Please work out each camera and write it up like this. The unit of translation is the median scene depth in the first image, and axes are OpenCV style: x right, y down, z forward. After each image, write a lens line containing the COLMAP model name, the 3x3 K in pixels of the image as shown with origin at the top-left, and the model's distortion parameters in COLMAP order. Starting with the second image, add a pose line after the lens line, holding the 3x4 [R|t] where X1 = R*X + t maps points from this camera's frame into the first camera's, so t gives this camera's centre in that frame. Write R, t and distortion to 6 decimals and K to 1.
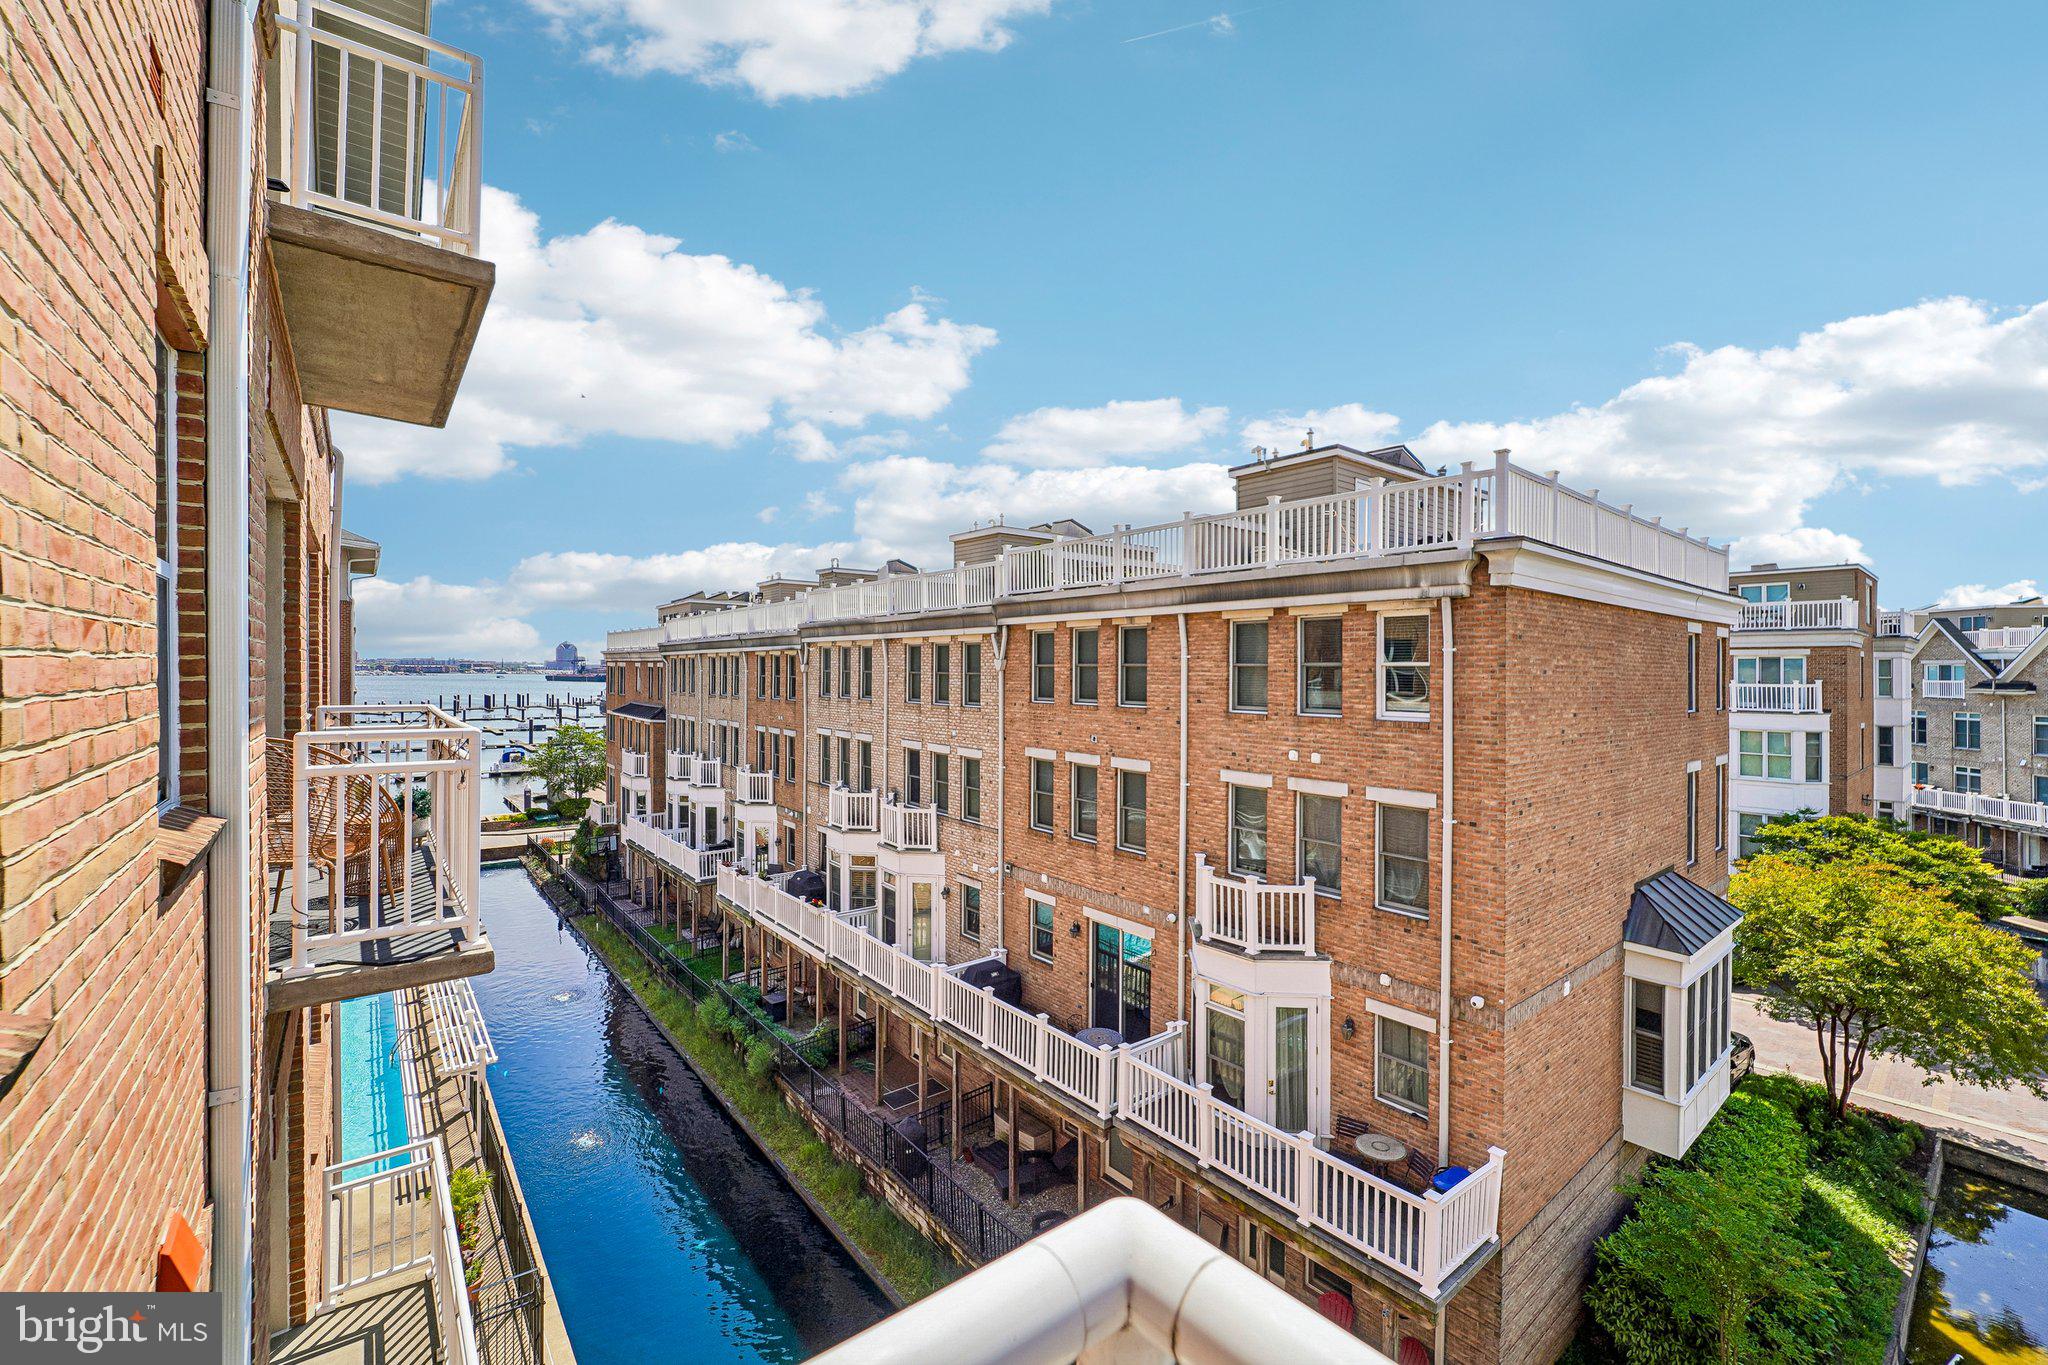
lens RADIAL K [[832.8, 0, 1039.0], [0, 832.8, 679.9], [0, 0, 1]] dist [-0.019381, -0.000184]
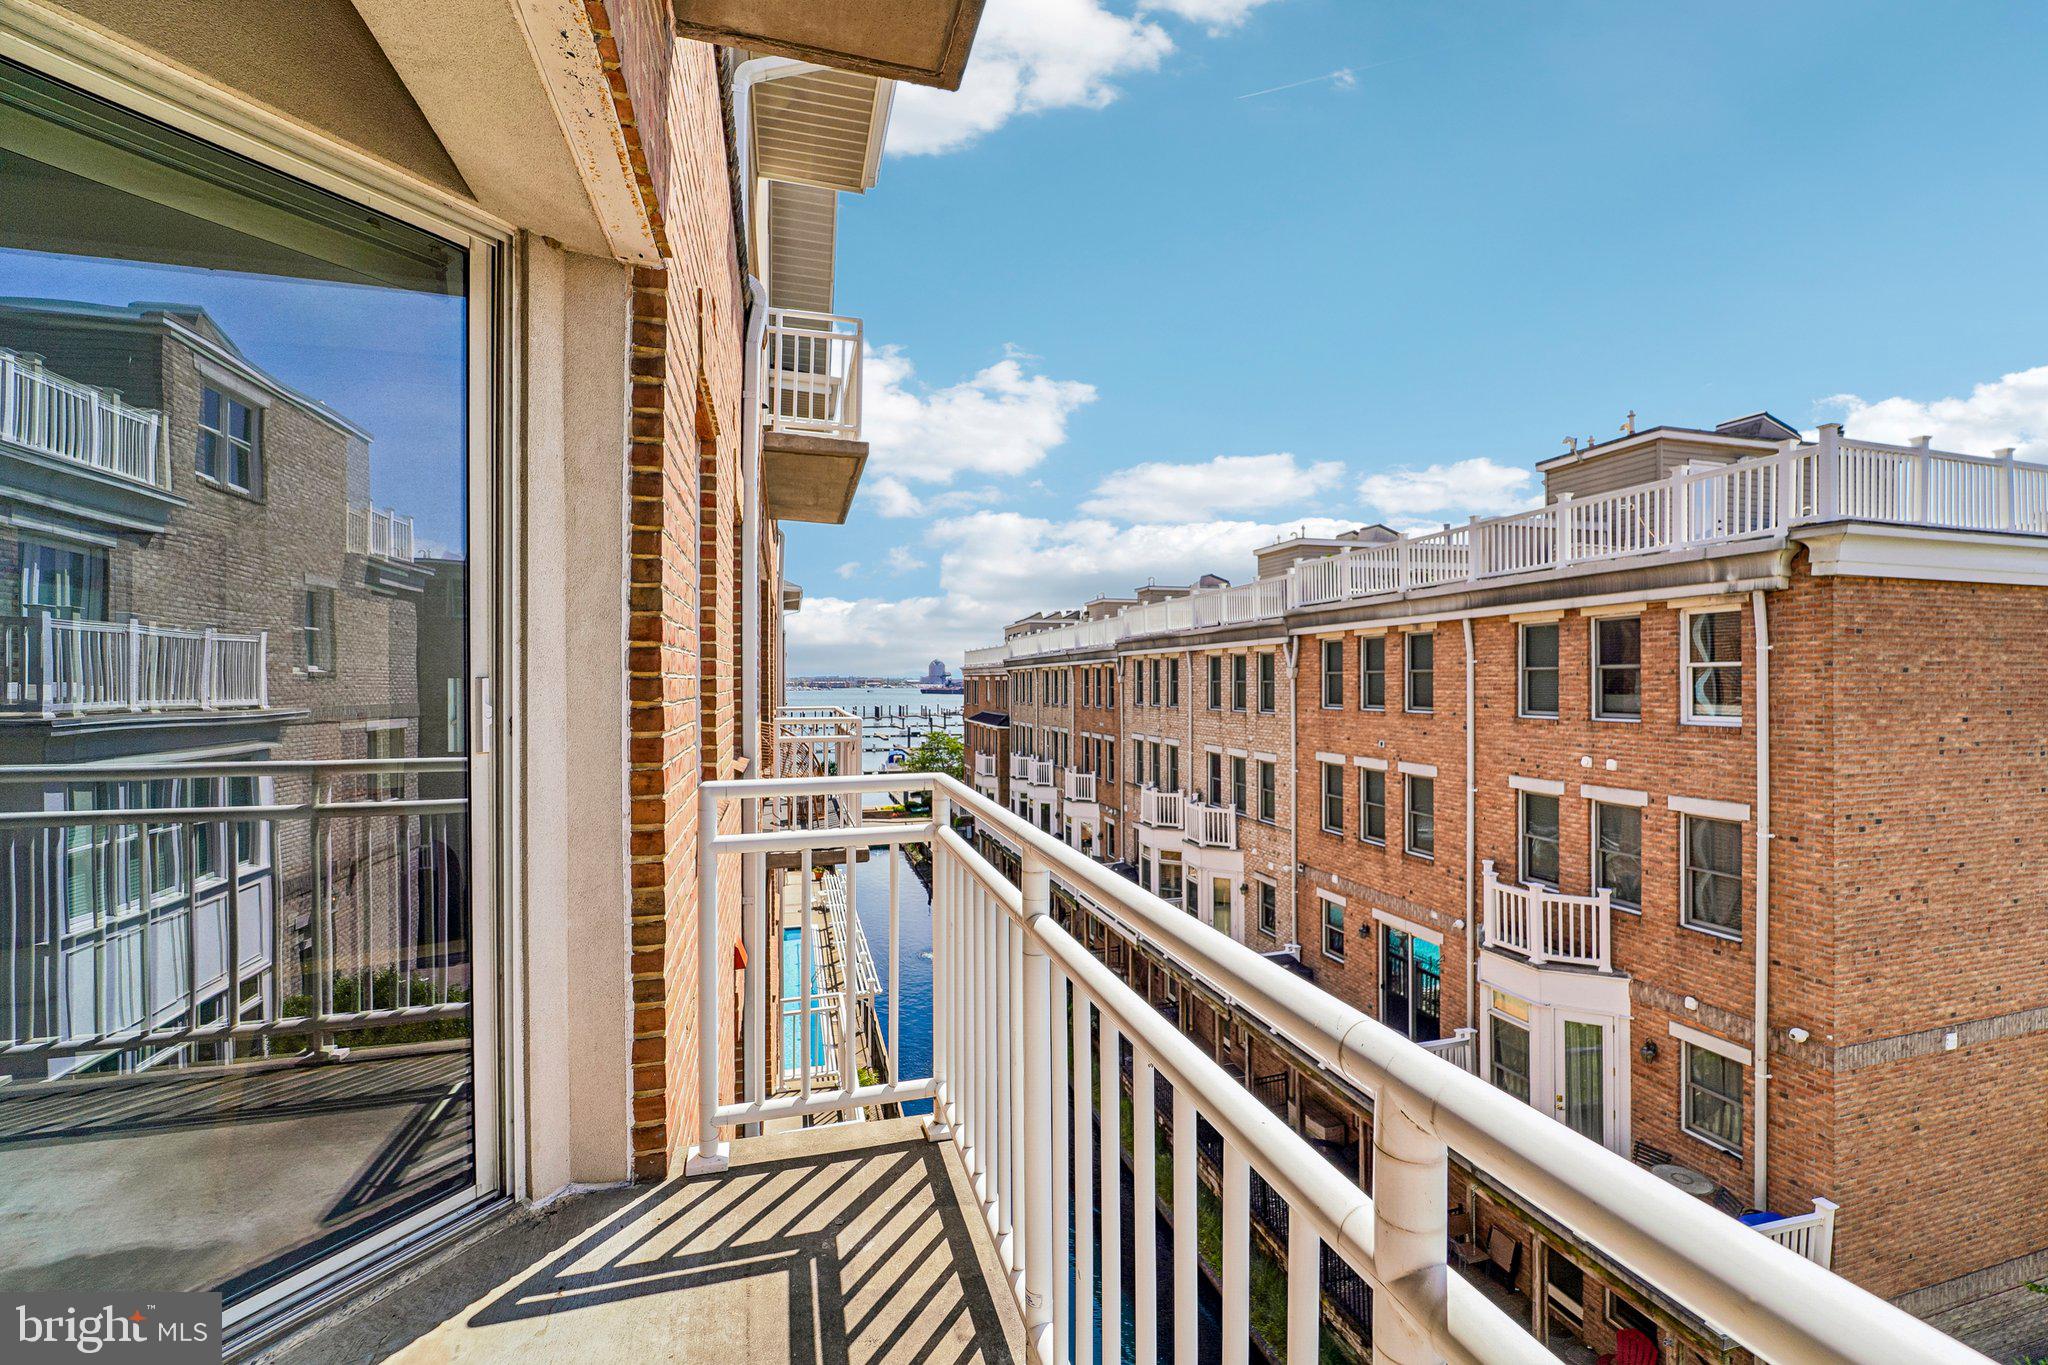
lens RADIAL K [[826.8, 0, 1029.0], [0, 826.8, 671.4], [0, 0, 1]] dist [-0.020263, -0.000098]
pose [[0.918329, -0.019518, -0.395336, 0.078169], [0.010654, 0.999640, -0.024605, 0.002418], [0.395674, 0.018383, 0.918207, -0.109585]]
